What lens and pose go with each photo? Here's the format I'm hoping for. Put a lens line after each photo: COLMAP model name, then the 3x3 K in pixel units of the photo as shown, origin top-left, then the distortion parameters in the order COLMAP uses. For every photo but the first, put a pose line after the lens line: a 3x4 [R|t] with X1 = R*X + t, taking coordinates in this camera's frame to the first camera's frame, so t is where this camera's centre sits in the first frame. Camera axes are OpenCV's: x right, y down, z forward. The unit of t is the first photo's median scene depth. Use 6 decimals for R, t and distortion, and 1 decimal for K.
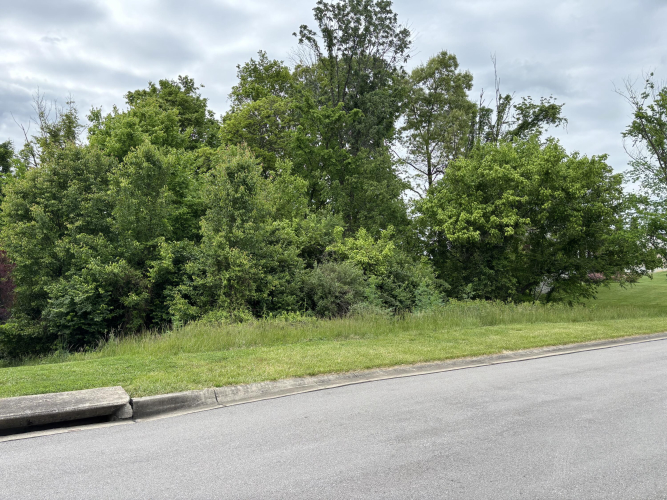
lens RADIAL K [[506.9, 0, 335.6], [0, 506.9, 254.0], [0, 0, 1]] dist [0.063799, -0.066047]
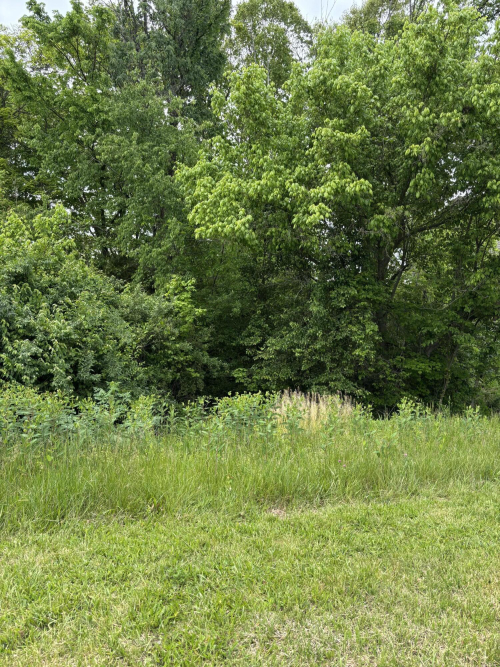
lens RADIAL K [[506.9, 0, 251.9], [0, 506.9, 330.4], [0, 0, 1]] dist [0.063799, -0.066047]
pose [[0.968508, 0.027830, -0.247423, 0.451049], [-0.011307, 0.997624, 0.067954, 0.027947], [0.248727, -0.063017, 0.966522, 0.647519]]
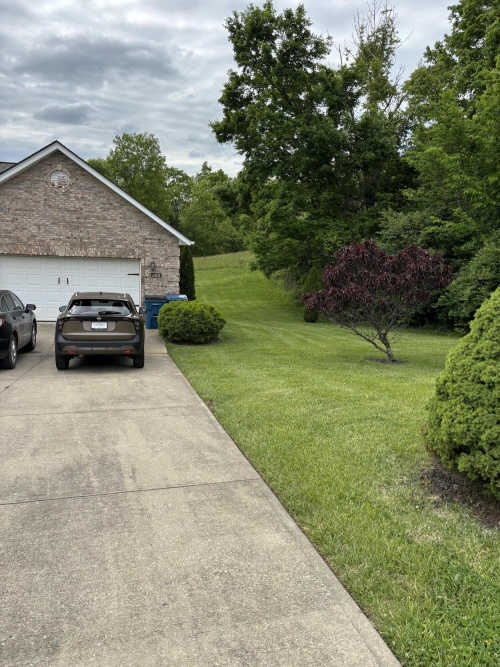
lens RADIAL K [[506.9, 0, 246.2], [0, 506.9, 338.3], [0, 0, 1]] dist [0.063799, -0.066047]
pose [[0.950885, 0.066651, -0.302283, -0.753697], [0.011809, 0.968022, 0.250587, 0.009651], [0.309318, -0.241849, 0.919691, 0.067348]]
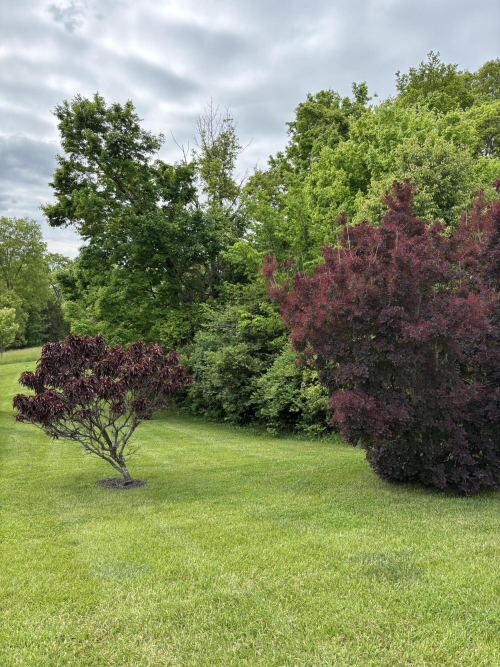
lens RADIAL K [[506.9, 0, 248.0], [0, 506.9, 333.3], [0, 0, 1]] dist [0.063799, -0.066047]
pose [[0.992291, 0.030783, -0.120044, -0.618571], [-0.022379, 0.997244, 0.070738, 0.010436], [0.121891, -0.067506, 0.990245, 0.198018]]
